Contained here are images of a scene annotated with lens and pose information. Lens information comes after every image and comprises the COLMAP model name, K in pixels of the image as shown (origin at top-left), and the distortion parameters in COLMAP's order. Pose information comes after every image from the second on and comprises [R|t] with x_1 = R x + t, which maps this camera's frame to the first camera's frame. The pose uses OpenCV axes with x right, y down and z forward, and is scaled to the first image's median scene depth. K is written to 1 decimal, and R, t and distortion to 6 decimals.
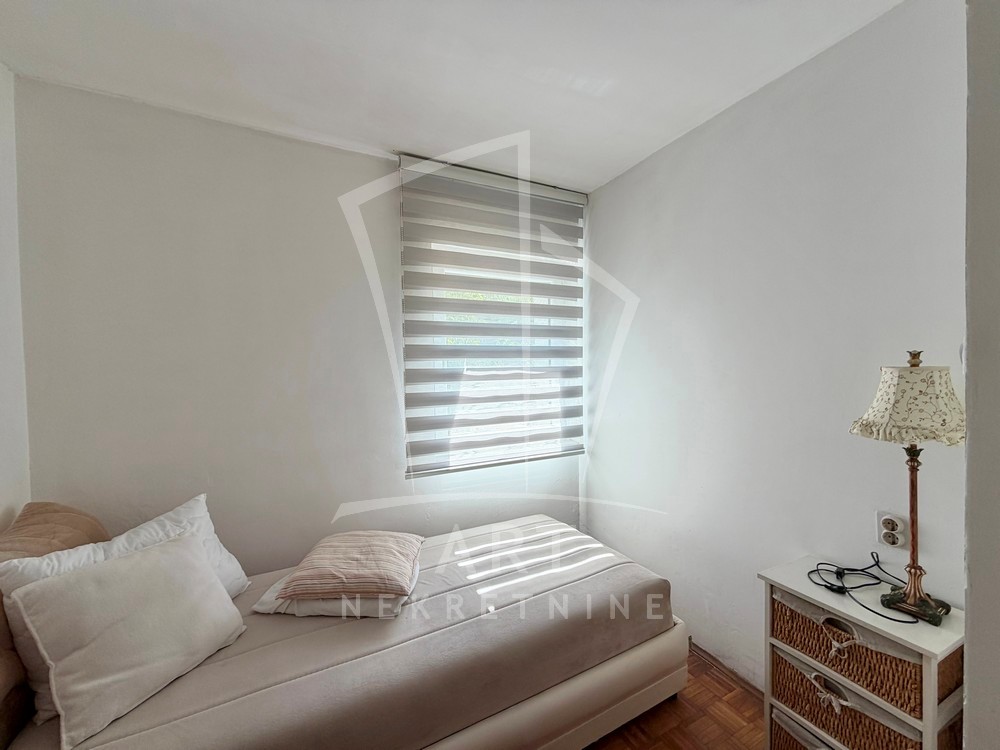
lens RADIAL K [[399.8, 0, 496.4], [0, 399.8, 375.2], [0, 0, 1]] dist [0.000374, -0.000189]
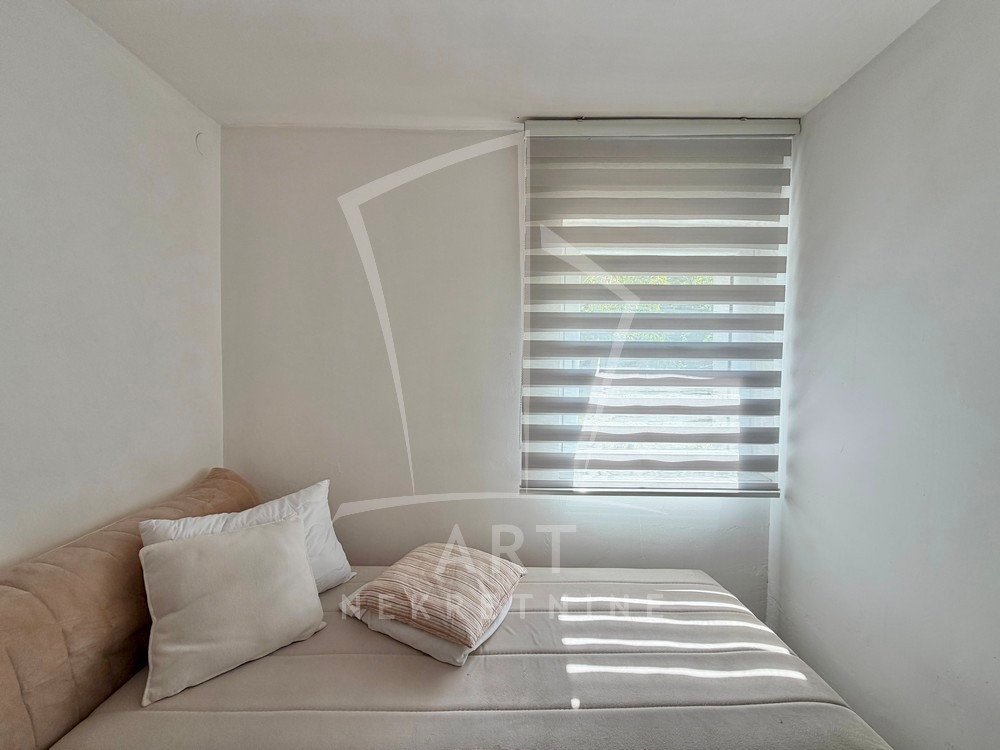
lens RADIAL K [[399.8, 0, 496.4], [0, 399.8, 375.2], [0, 0, 1]] dist [0.000374, -0.000189]
pose [[0.887952, 0.037072, -0.458441, 0.118428], [-0.033492, 0.999312, 0.015938, -0.012735], [0.458716, 0.001202, 0.888582, 0.198292]]
